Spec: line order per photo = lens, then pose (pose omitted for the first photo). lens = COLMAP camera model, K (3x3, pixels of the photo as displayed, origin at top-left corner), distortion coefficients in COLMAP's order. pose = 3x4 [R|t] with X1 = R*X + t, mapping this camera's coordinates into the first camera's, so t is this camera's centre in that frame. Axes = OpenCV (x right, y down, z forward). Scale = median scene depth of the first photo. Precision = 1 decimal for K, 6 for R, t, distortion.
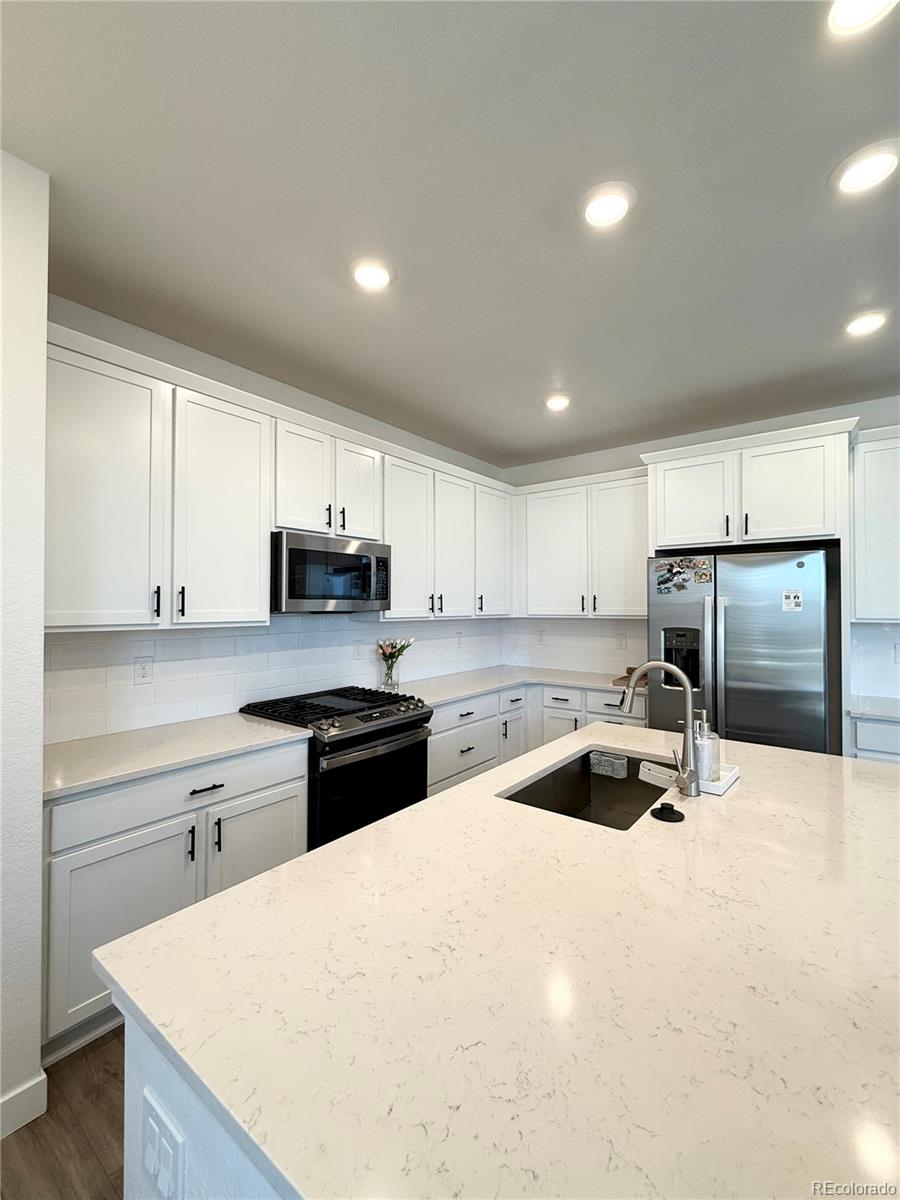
lens RADIAL K [[515.6, 0, 449.0], [0, 515.6, 597.5], [0, 0, 1]] dist [0.003687, 0.000418]
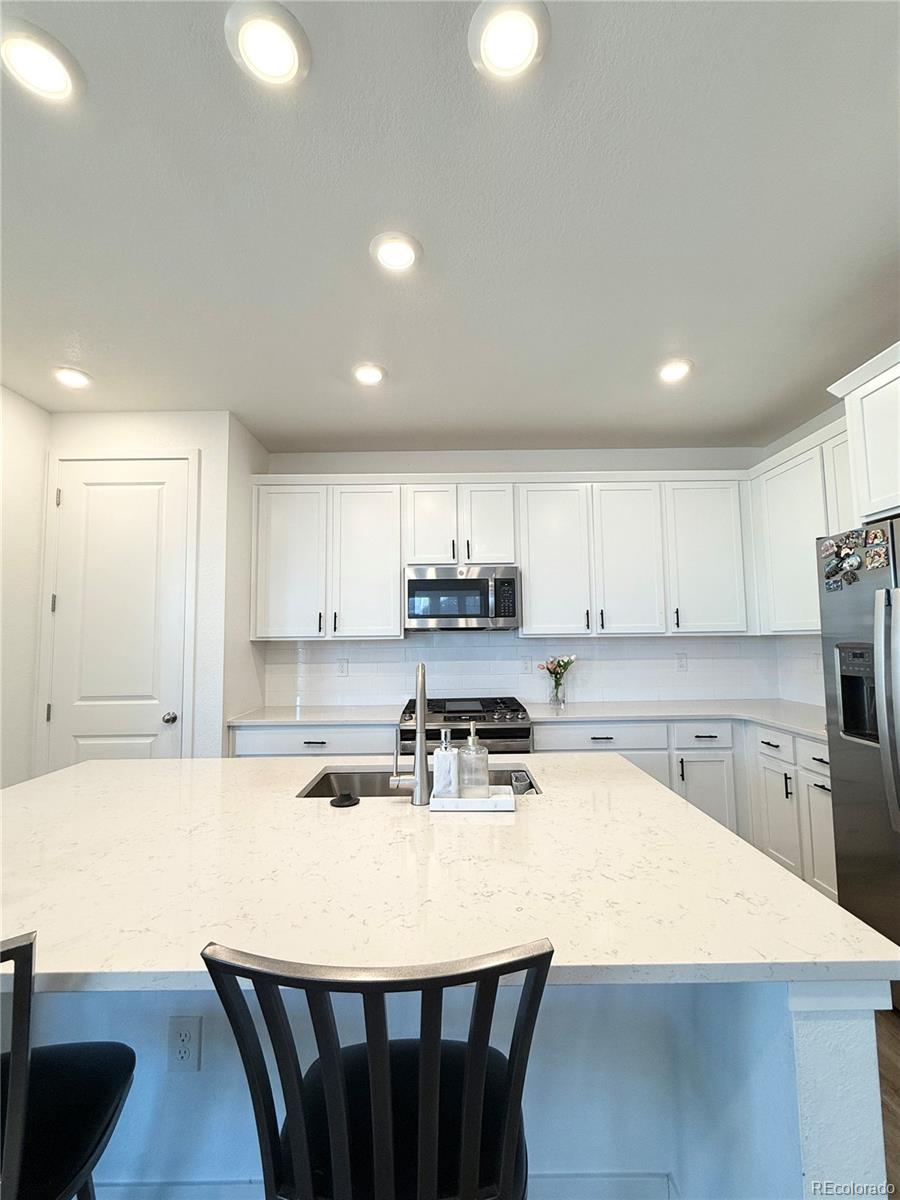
lens RADIAL K [[515.6, 0, 449.1], [0, 515.6, 596.3], [0, 0, 1]] dist [0.003687, 0.000418]
pose [[0.616705, -0.071228, -0.783965, 0.643288], [0.024541, 0.997154, -0.071292, 0.034927], [0.786812, 0.024727, 0.616698, 0.225524]]
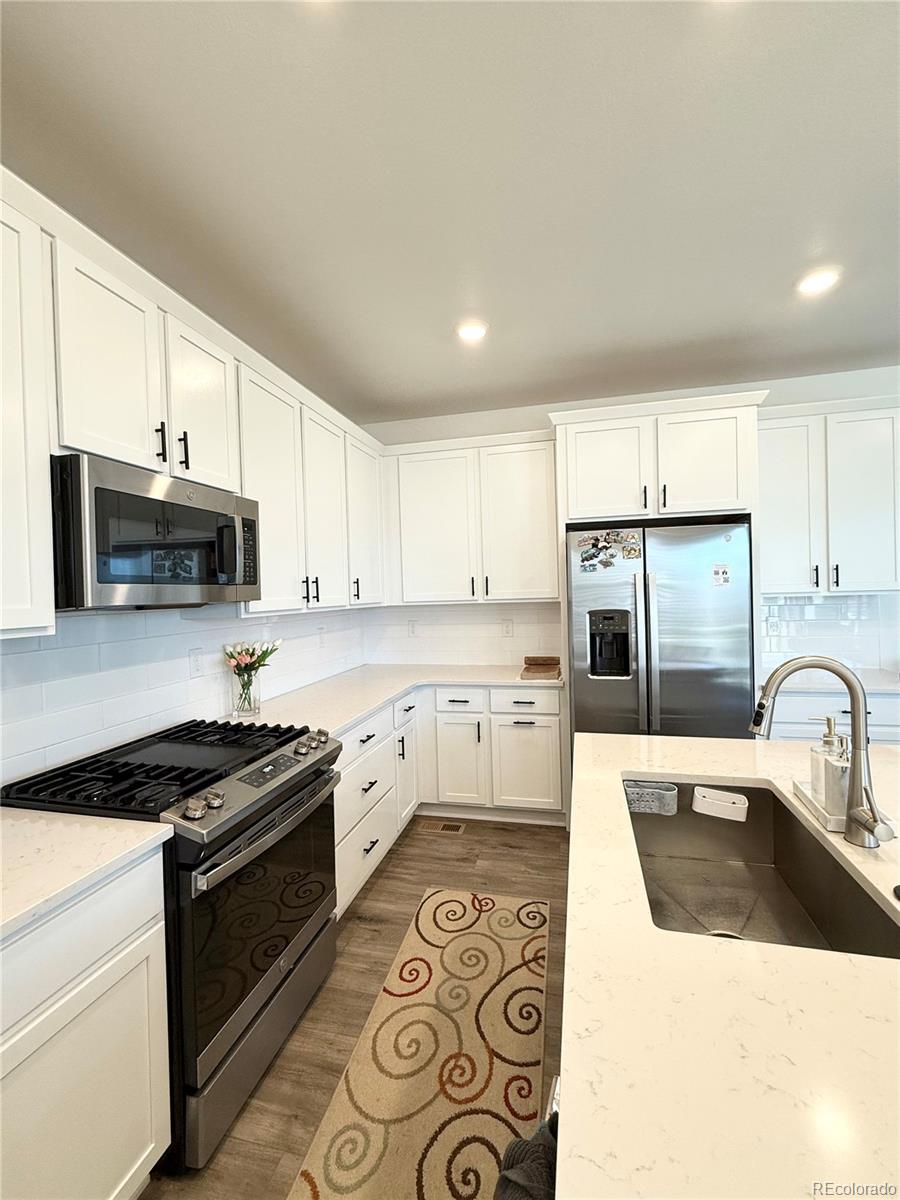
lens RADIAL K [[515.6, 0, 449.6], [0, 515.6, 597.0], [0, 0, 1]] dist [0.003687, 0.000418]
pose [[0.913787, -0.028748, 0.405174, -0.161281], [0.020794, 0.999495, 0.024019, 0.009879], [-0.405660, -0.013523, 0.913924, 0.300162]]
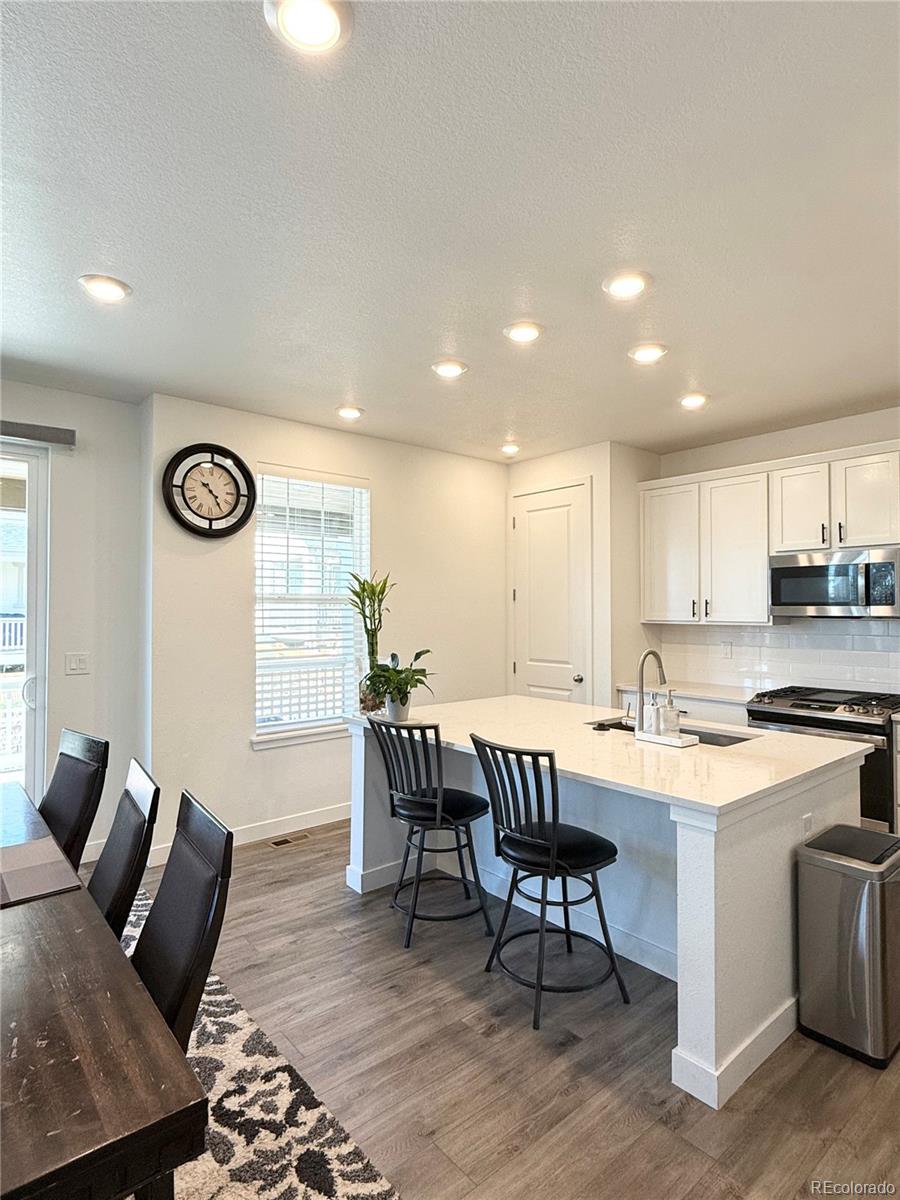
lens RADIAL K [[643.4, 0, 445.1], [0, 643.4, 599.7], [0, 0, 1]] dist [-0.001610, 0.001179]
pose [[-0.202465, -0.017477, -0.979133, 1.223842], [0.012825, 0.999708, -0.020497, 0.007872], [0.979205, -0.016707, -0.202182, 0.414410]]
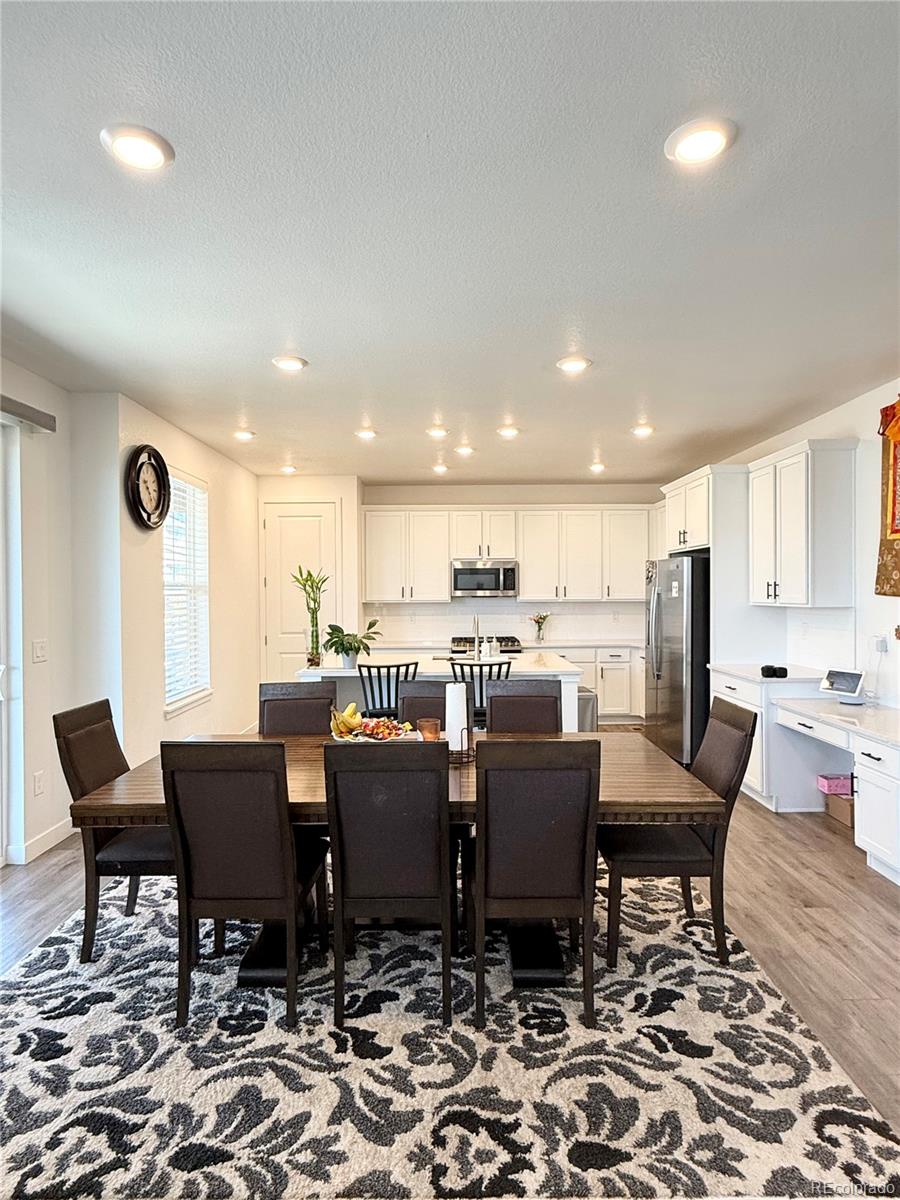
lens RADIAL K [[643.4, 0, 447.8], [0, 643.4, 598.2], [0, 0, 1]] dist [-0.001610, 0.001179]
pose [[0.617793, 0.001602, -0.786339, 1.578015], [0.018495, 0.999692, 0.016568, -0.009041], [0.786124, -0.024779, 0.617573, -0.645817]]
